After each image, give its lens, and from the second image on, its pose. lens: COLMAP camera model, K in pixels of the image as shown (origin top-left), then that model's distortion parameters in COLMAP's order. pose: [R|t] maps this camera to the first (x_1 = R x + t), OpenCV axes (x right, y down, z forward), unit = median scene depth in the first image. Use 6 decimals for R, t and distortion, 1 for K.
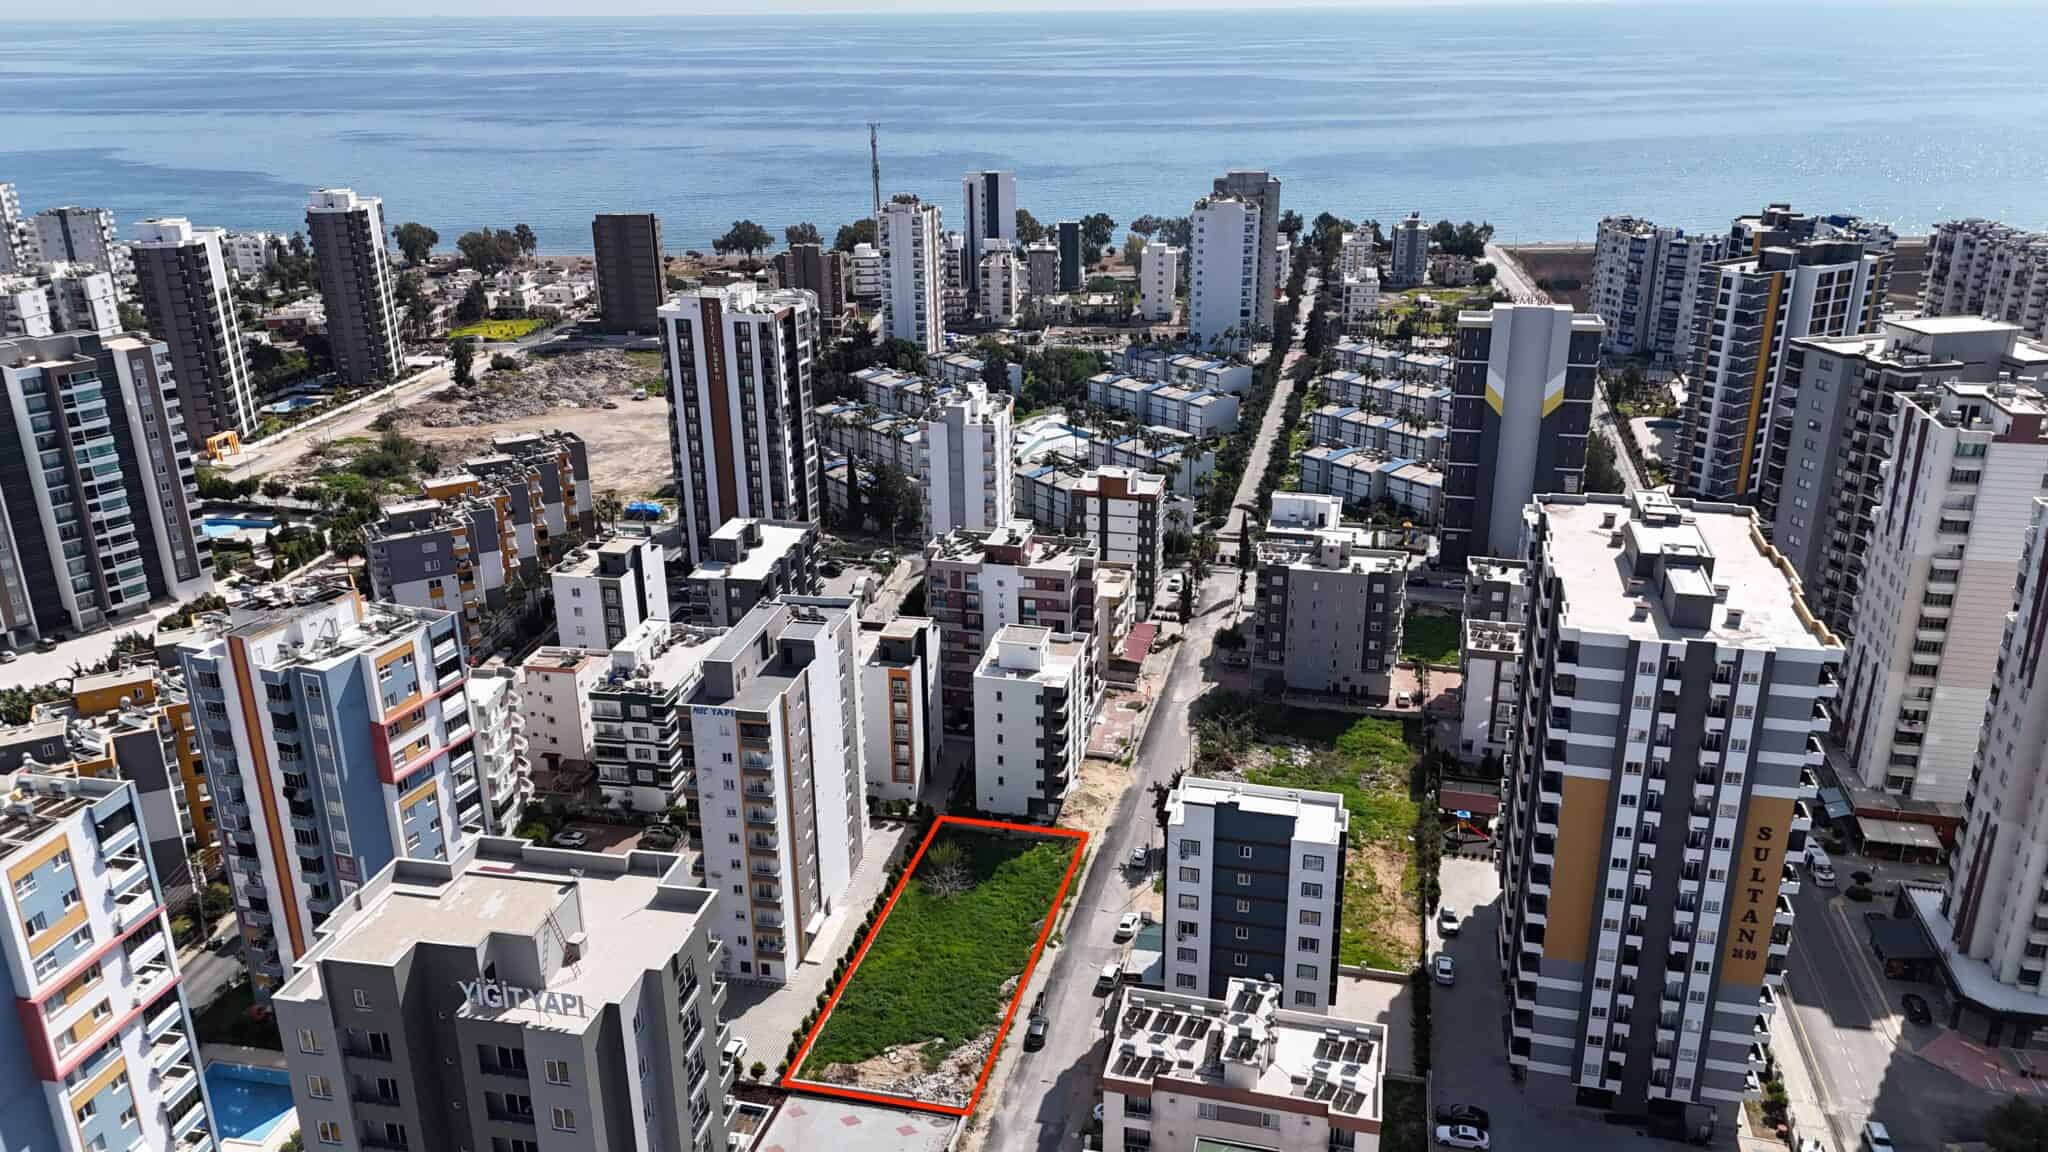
lens RADIAL K [[1507.0, 0, 1019.2], [0, 1507.0, 573.6], [0, 0, 1]] dist [0.084985, -0.082036]
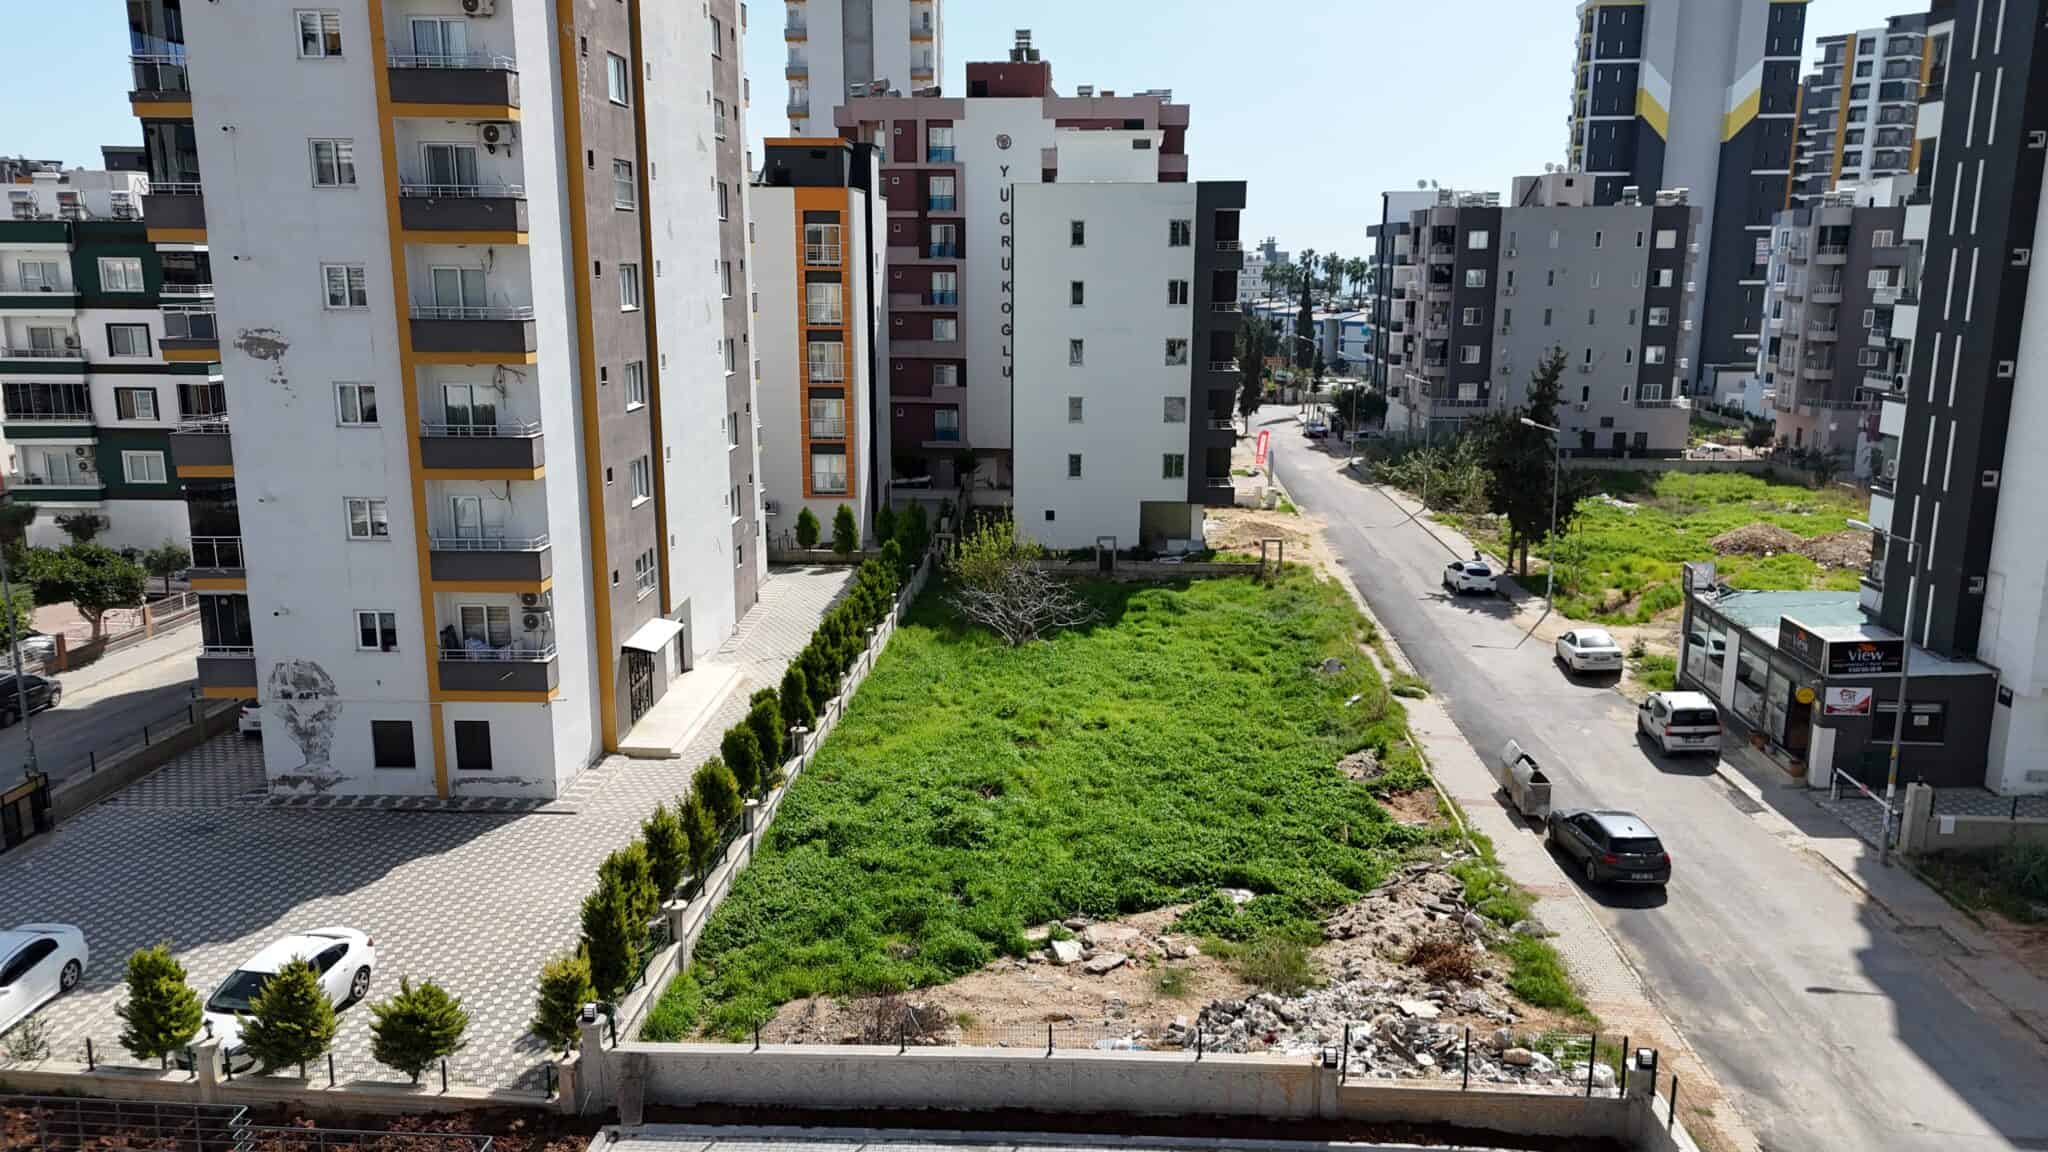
lens RADIAL K [[1507.0, 0, 1019.2], [0, 1507.0, 573.6], [0, 0, 1]] dist [0.084985, -0.082036]
pose [[0.985637, -0.022087, 0.167424, -0.093736], [0.047452, 0.987690, -0.149056, 0.219404], [-0.162071, 0.154860, 0.974552, 0.578006]]
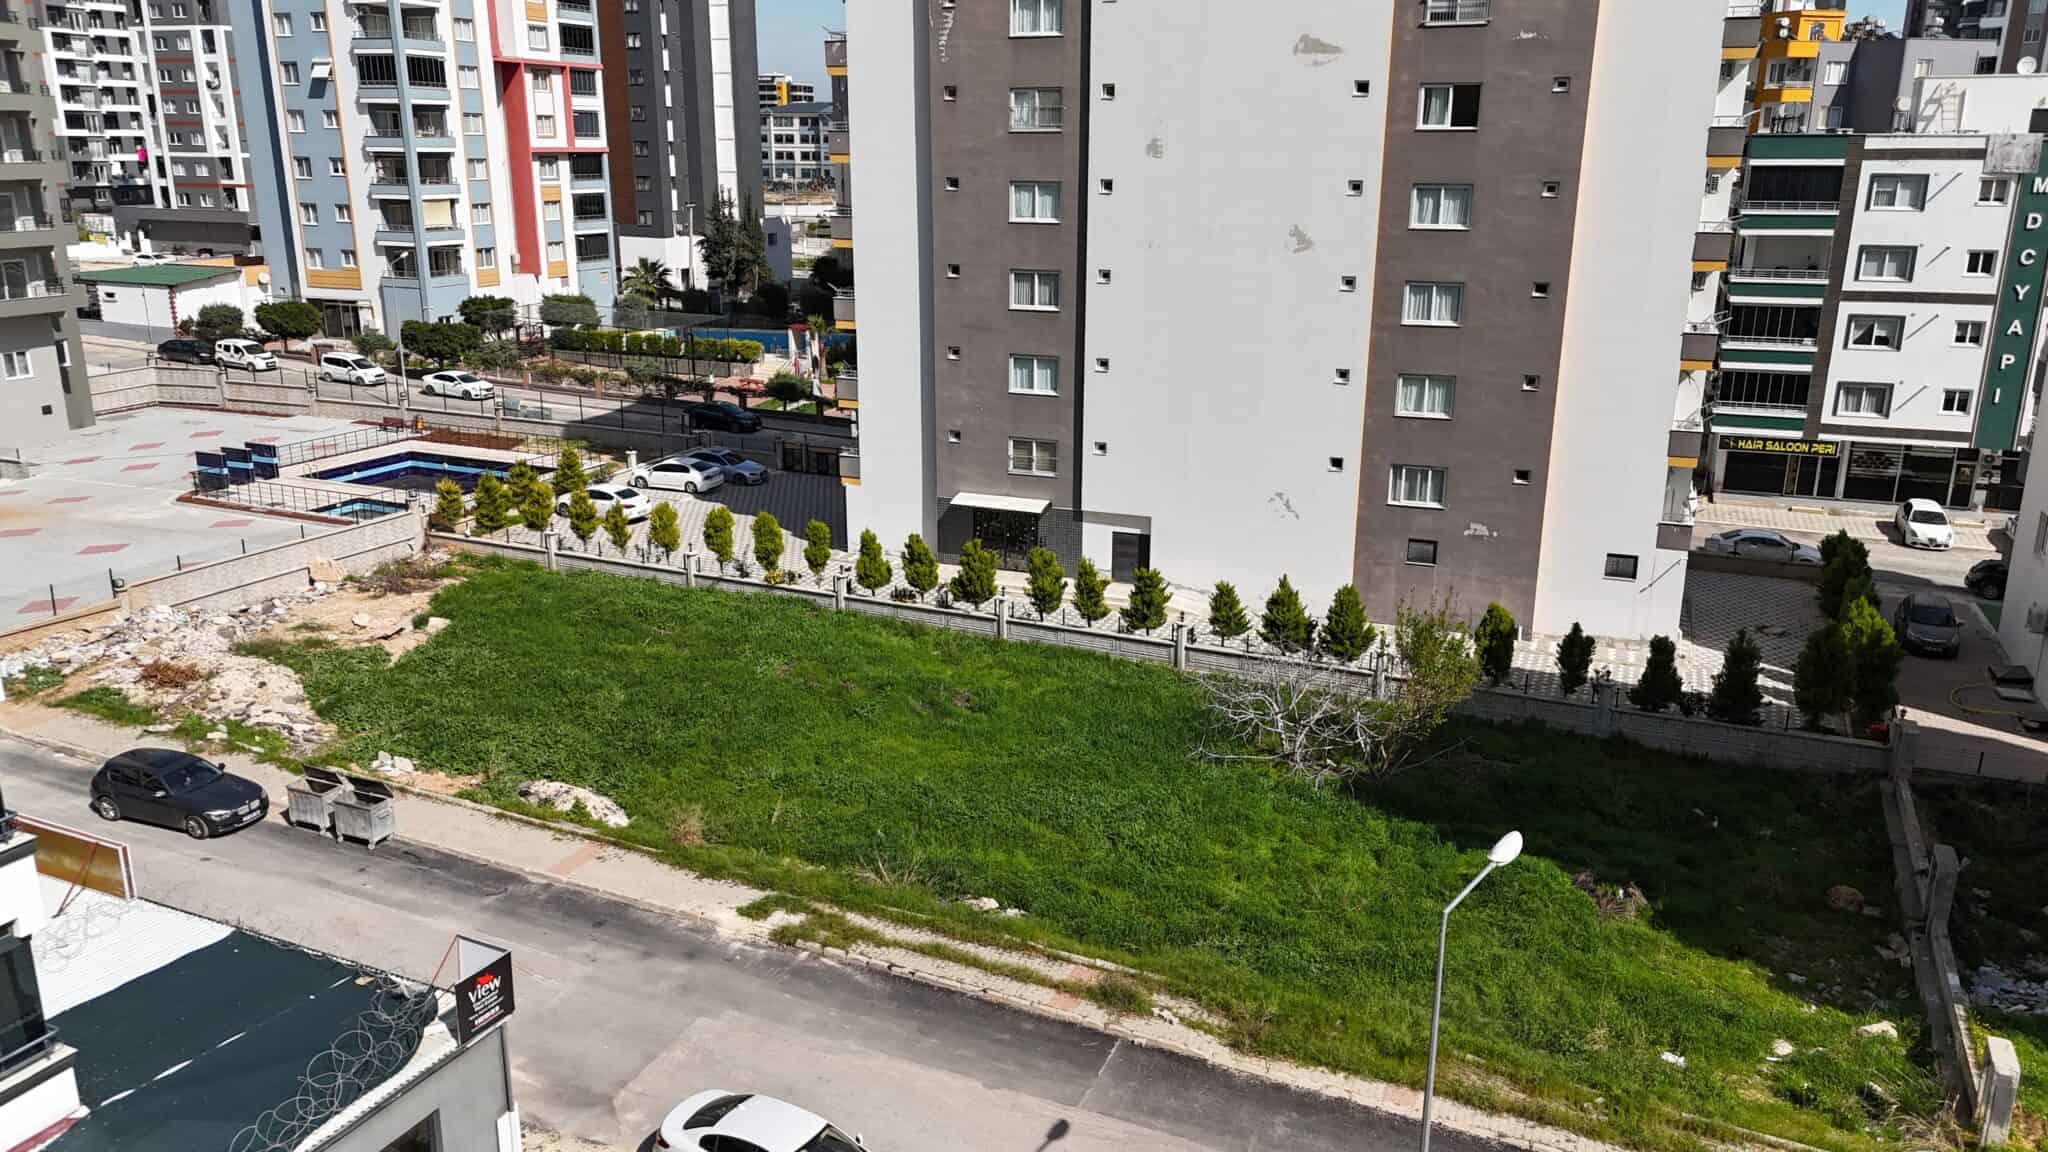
lens RADIAL K [[1507.0, 0, 1019.2], [0, 1507.0, 573.6], [0, 0, 1]] dist [0.084985, -0.082036]
pose [[-0.182353, 0.280436, -0.942392, 0.158298], [-0.348004, 0.878011, 0.328617, 0.107930], [0.919587, 0.387881, -0.062515, 0.851172]]
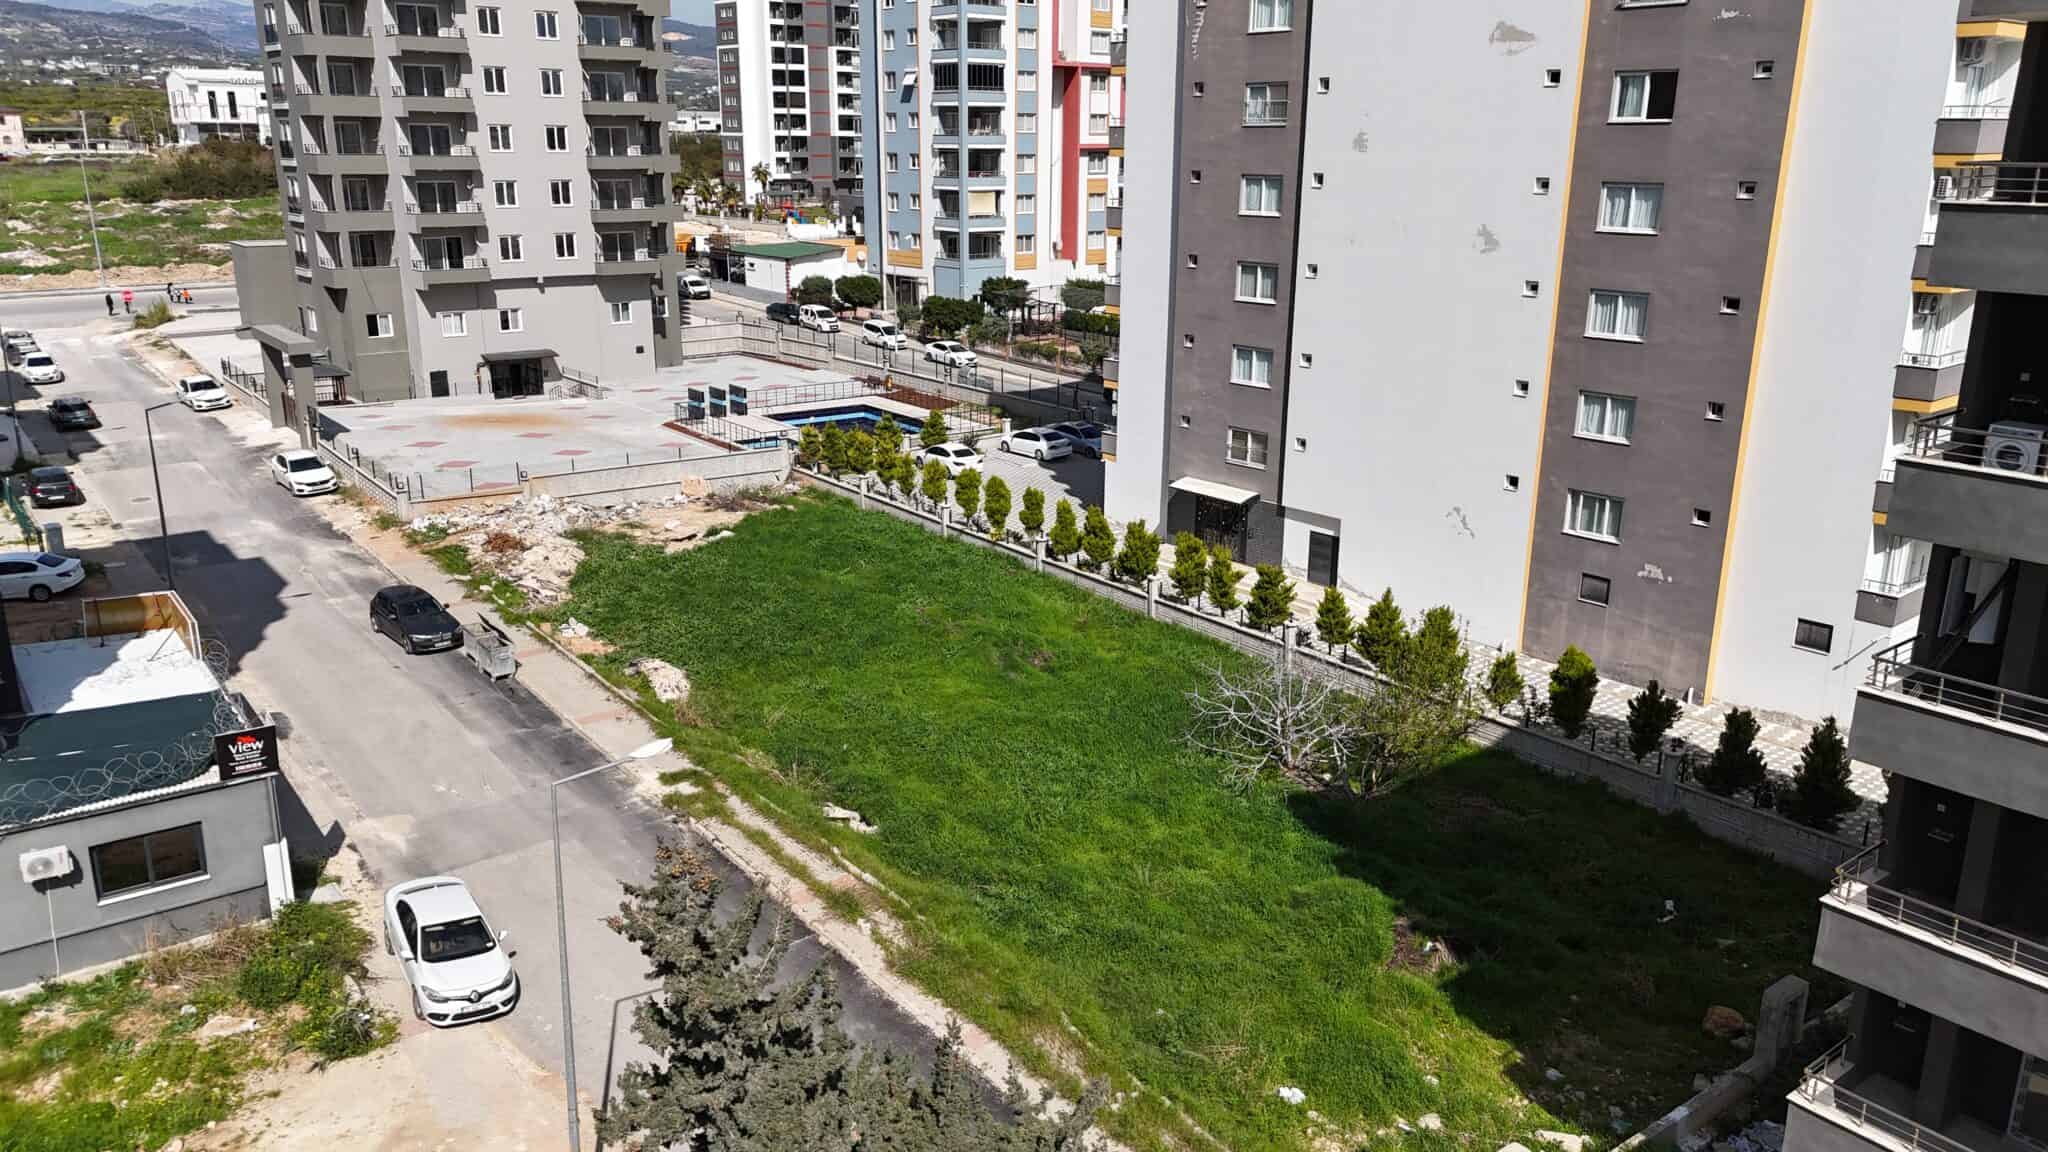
lens RADIAL K [[1507.0, 0, 1019.2], [0, 1507.0, 573.6], [0, 0, 1]] dist [0.084985, -0.082036]
pose [[-0.626149, 0.225802, -0.746292, 0.131398], [-0.272631, 0.833324, 0.480877, 0.074955], [0.730486, 0.504563, -0.460224, 0.938839]]
